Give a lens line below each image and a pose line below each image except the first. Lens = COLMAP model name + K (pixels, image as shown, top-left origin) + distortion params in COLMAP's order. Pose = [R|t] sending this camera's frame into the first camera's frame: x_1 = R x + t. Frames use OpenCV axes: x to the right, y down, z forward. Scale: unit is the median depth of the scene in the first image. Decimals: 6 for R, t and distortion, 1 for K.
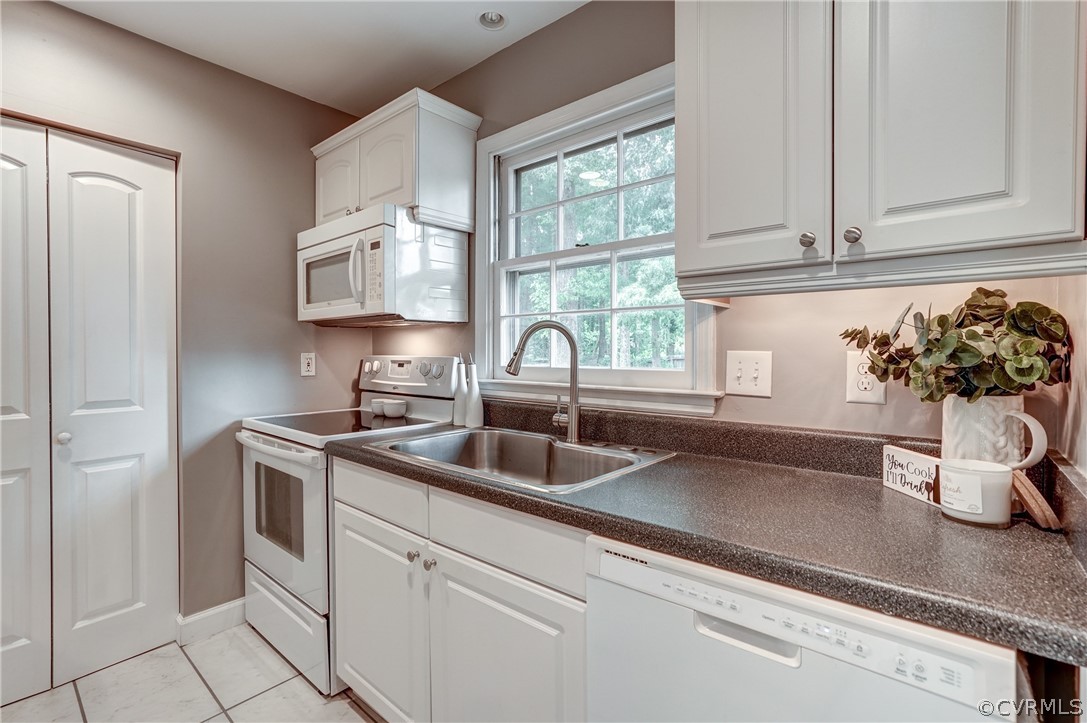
lens RADIAL K [[503.2, 0, 548.4], [0, 503.2, 356.0], [0, 0, 1]] dist [-0.045745, 0.025919]
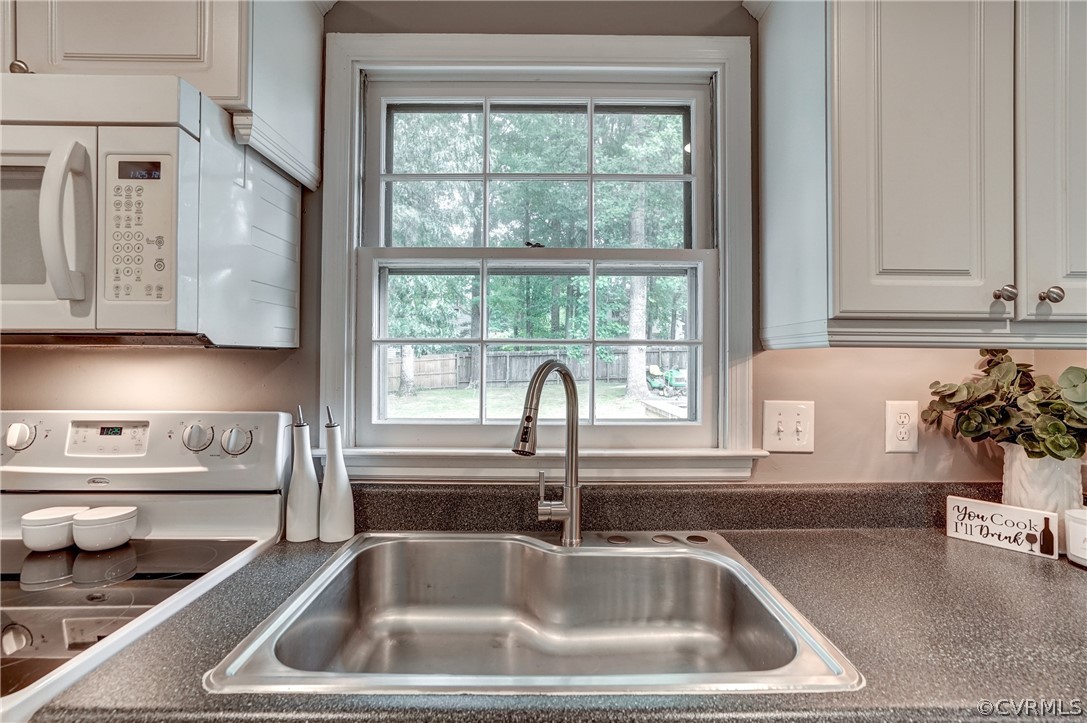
lens RADIAL K [[503.2, 0, 548.4], [0, 503.2, 356.0], [0, 0, 1]] dist [-0.045745, 0.025919]
pose [[0.751847, 0.008411, 0.659284, -0.359371], [0.001805, 0.999889, -0.014815, -0.056095], [-0.659335, 0.012329, 0.751748, 0.456590]]
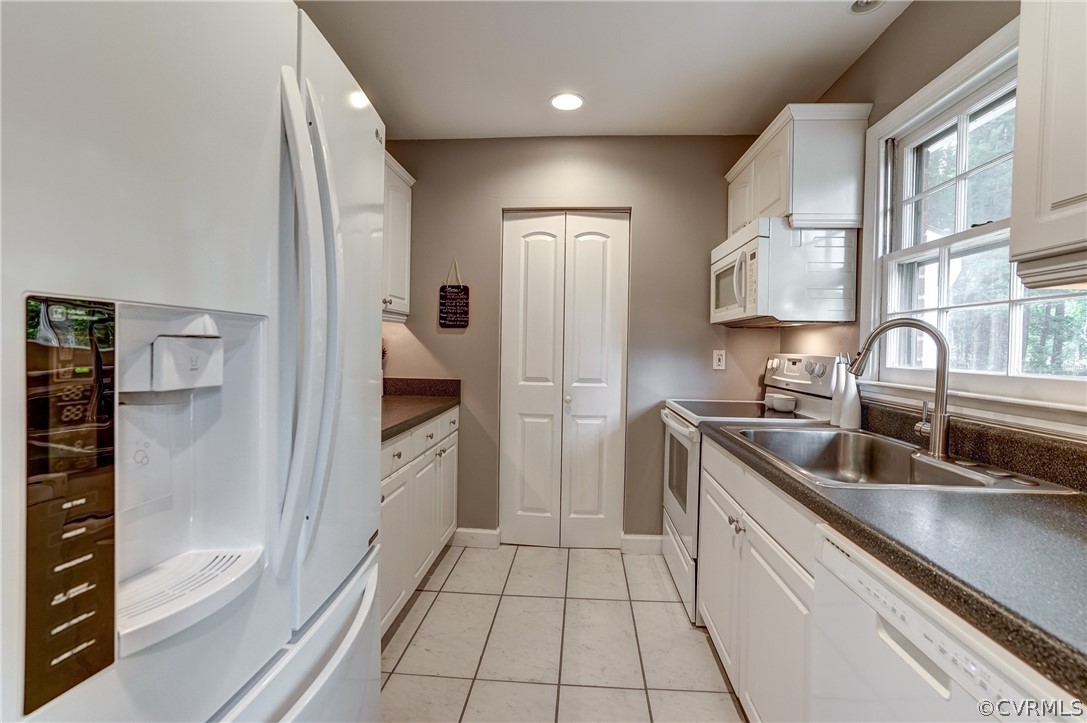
lens RADIAL K [[503.2, 0, 548.4], [0, 503.2, 356.0], [0, 0, 1]] dist [-0.045745, 0.025919]
pose [[0.602209, 0.025431, -0.797933, 0.282529], [-0.023925, 0.999618, 0.013803, 0.001266], [0.797980, 0.010779, 0.602588, -0.051505]]
